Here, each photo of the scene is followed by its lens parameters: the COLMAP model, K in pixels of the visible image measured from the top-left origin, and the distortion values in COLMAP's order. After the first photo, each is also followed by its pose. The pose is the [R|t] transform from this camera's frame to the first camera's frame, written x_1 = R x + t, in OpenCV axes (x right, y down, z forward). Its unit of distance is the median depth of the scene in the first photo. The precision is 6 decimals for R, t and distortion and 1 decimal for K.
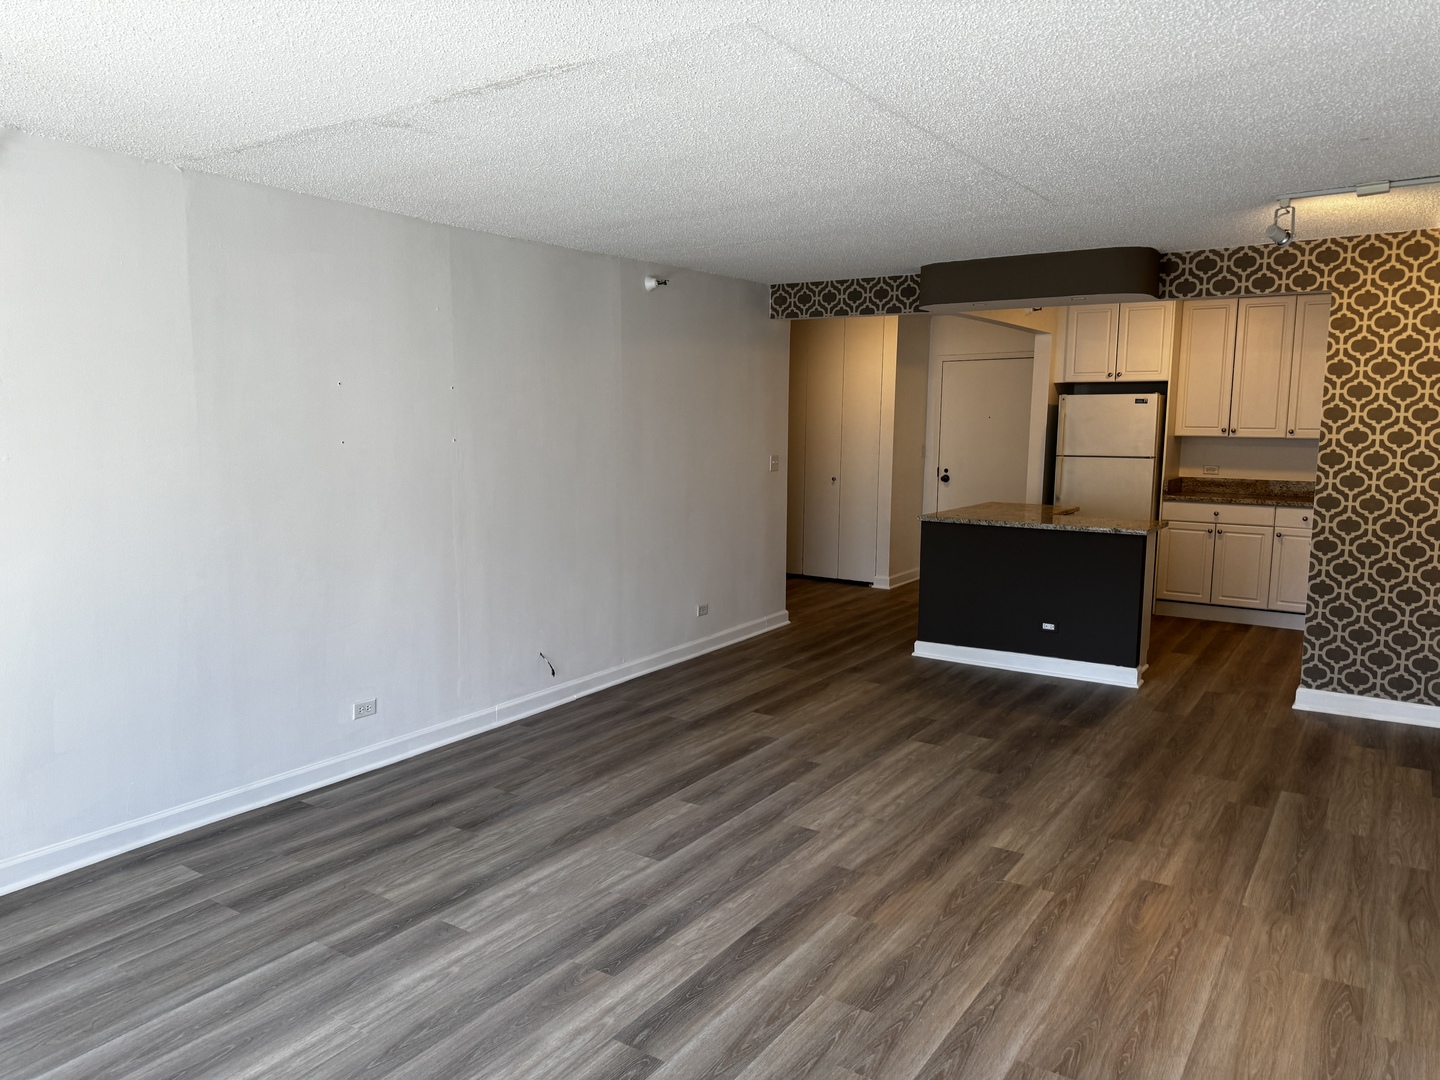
lens RADIAL K [[1004.9, 0, 705.6], [0, 1004.9, 551.1], [0, 0, 1]] dist [0.054522, -0.062855]
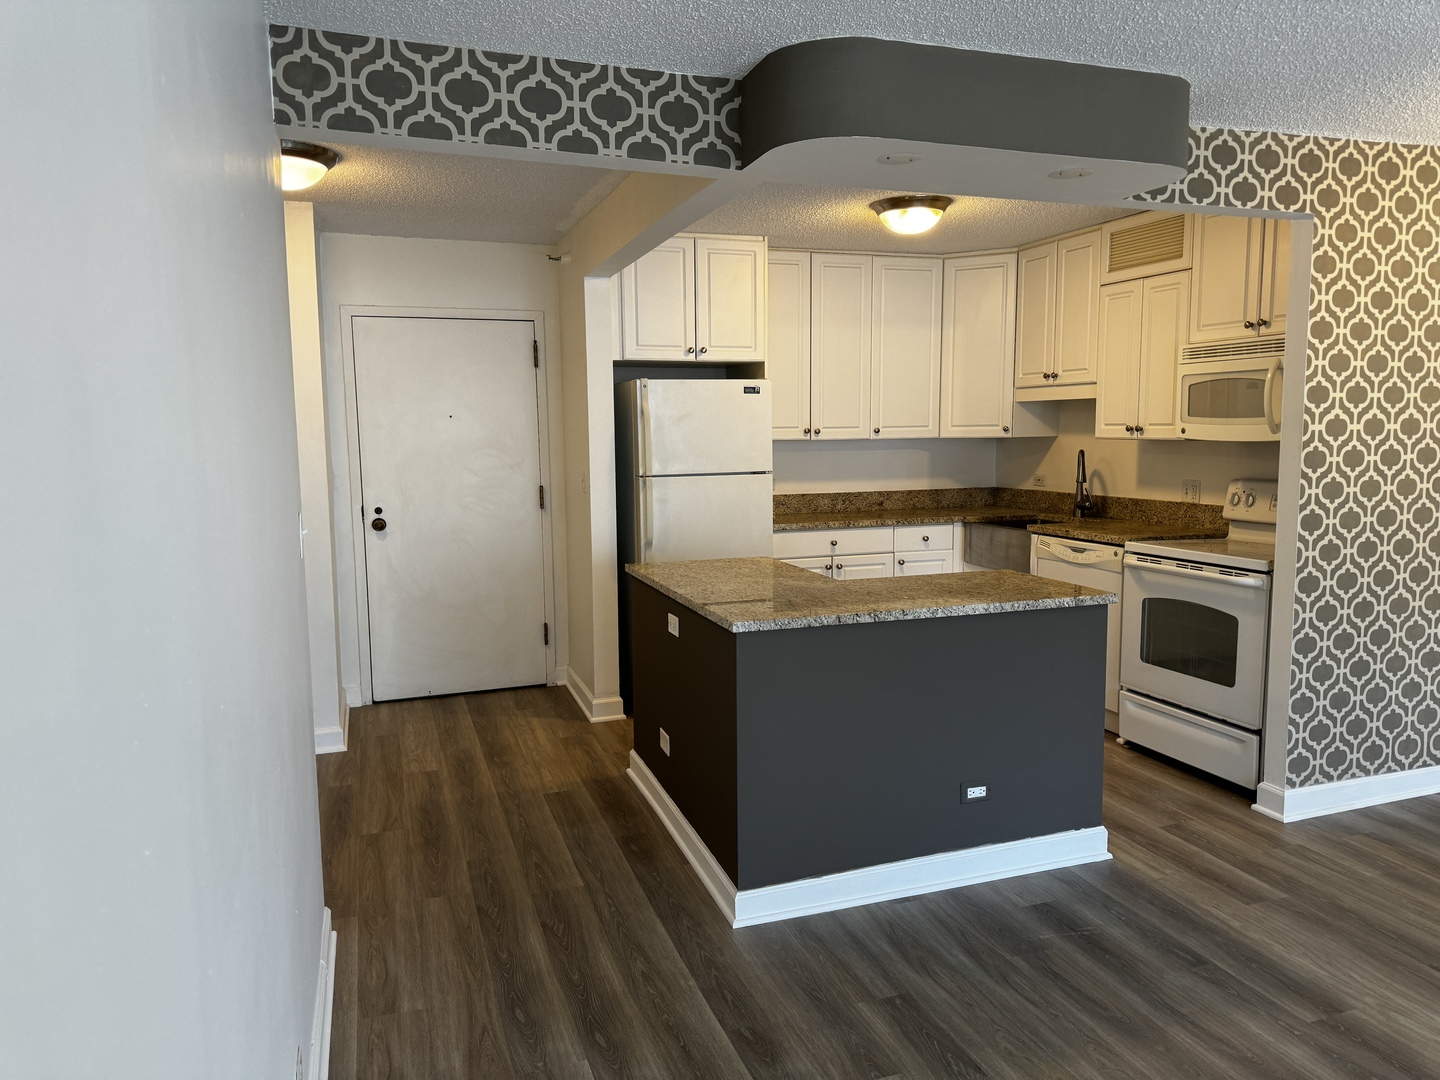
lens RADIAL K [[1004.9, 0, 715.5], [0, 1004.9, 543.2], [0, 0, 1]] dist [0.054522, -0.062855]
pose [[0.595034, -0.105619, 0.796731, -0.140541], [0.120181, 0.991875, 0.041731, -0.084395], [-0.794664, 0.070920, 0.602892, 0.683035]]
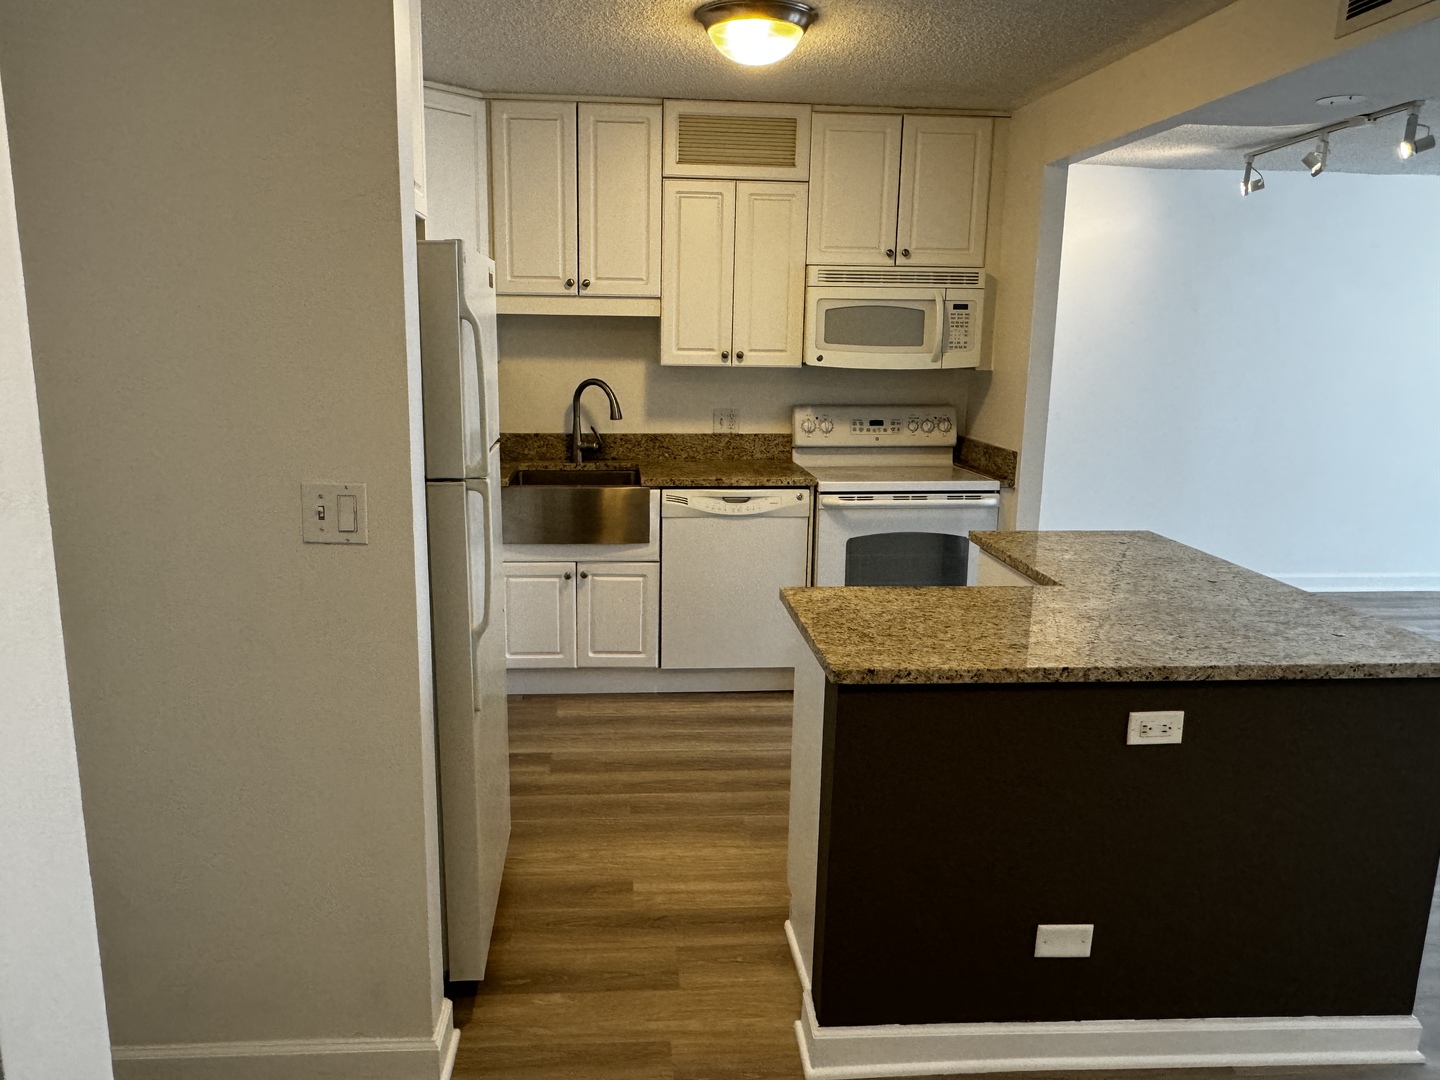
lens RADIAL K [[1004.9, 0, 701.5], [0, 1004.9, 523.2], [0, 0, 1]] dist [0.054522, -0.062855]
pose [[-0.633136, -0.160722, 0.757170, 0.127308], [0.084086, 0.958135, 0.273693, -0.169893], [-0.769460, 0.236952, -0.593115, 1.270589]]
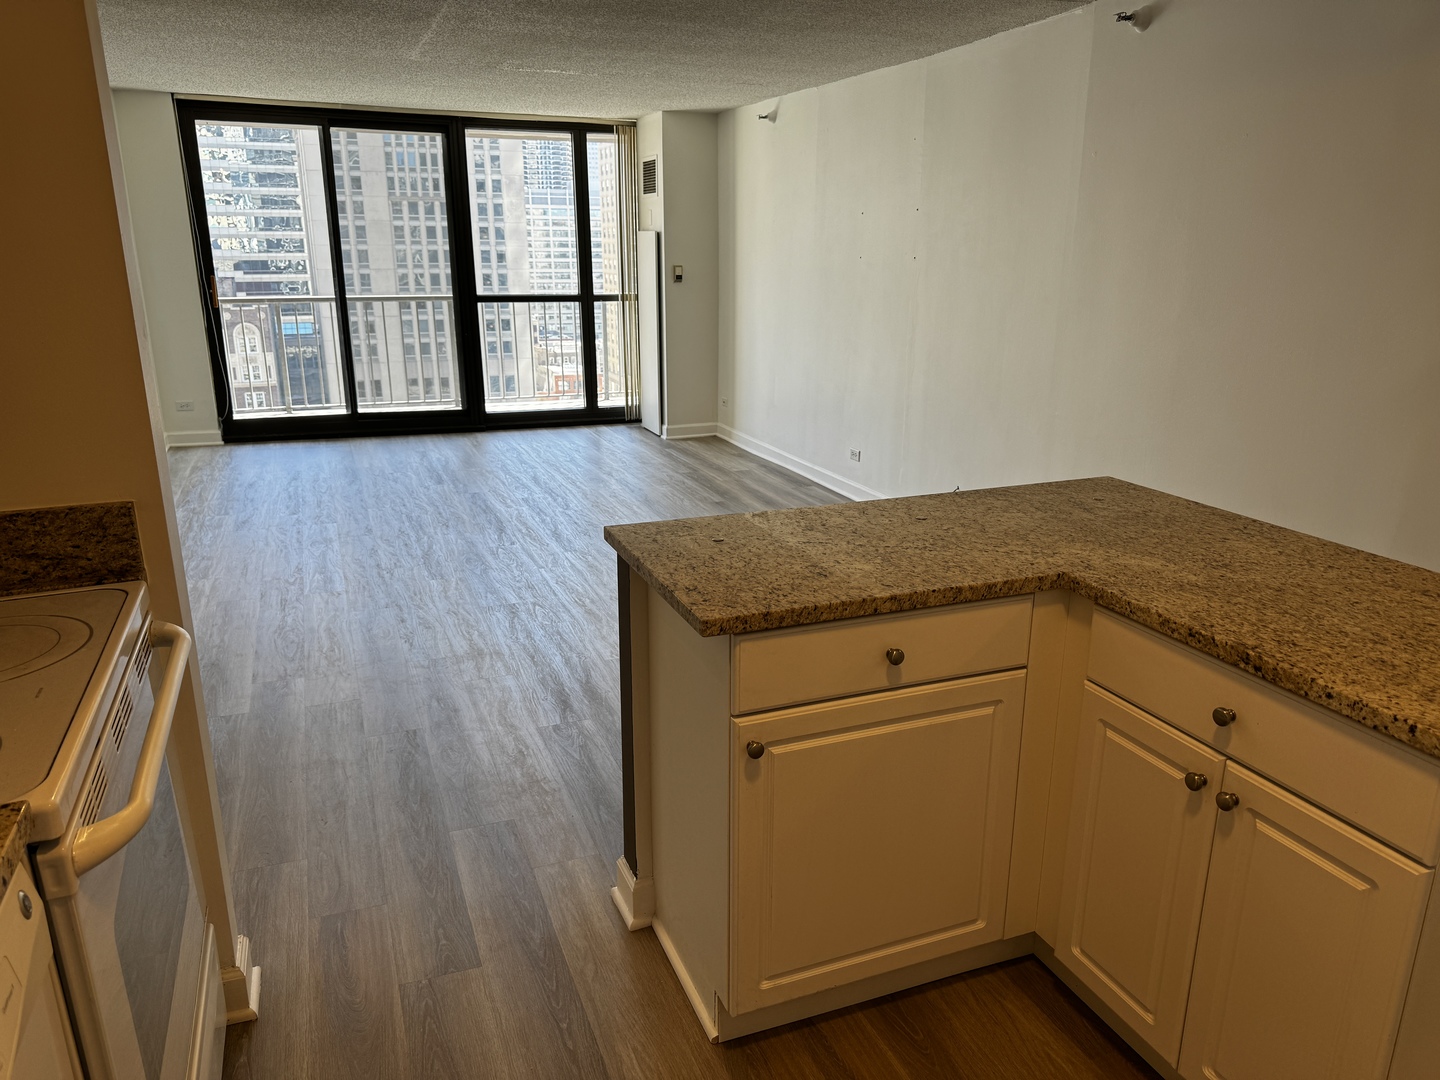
lens RADIAL K [[1004.9, 0, 696.0], [0, 1004.9, 564.1], [0, 0, 1]] dist [0.054522, -0.062855]
pose [[-0.570786, 0.249055, -0.782417, 0.585691], [-0.110010, 0.921102, 0.373455, -0.126006], [0.813696, 0.299236, -0.498353, 1.005997]]
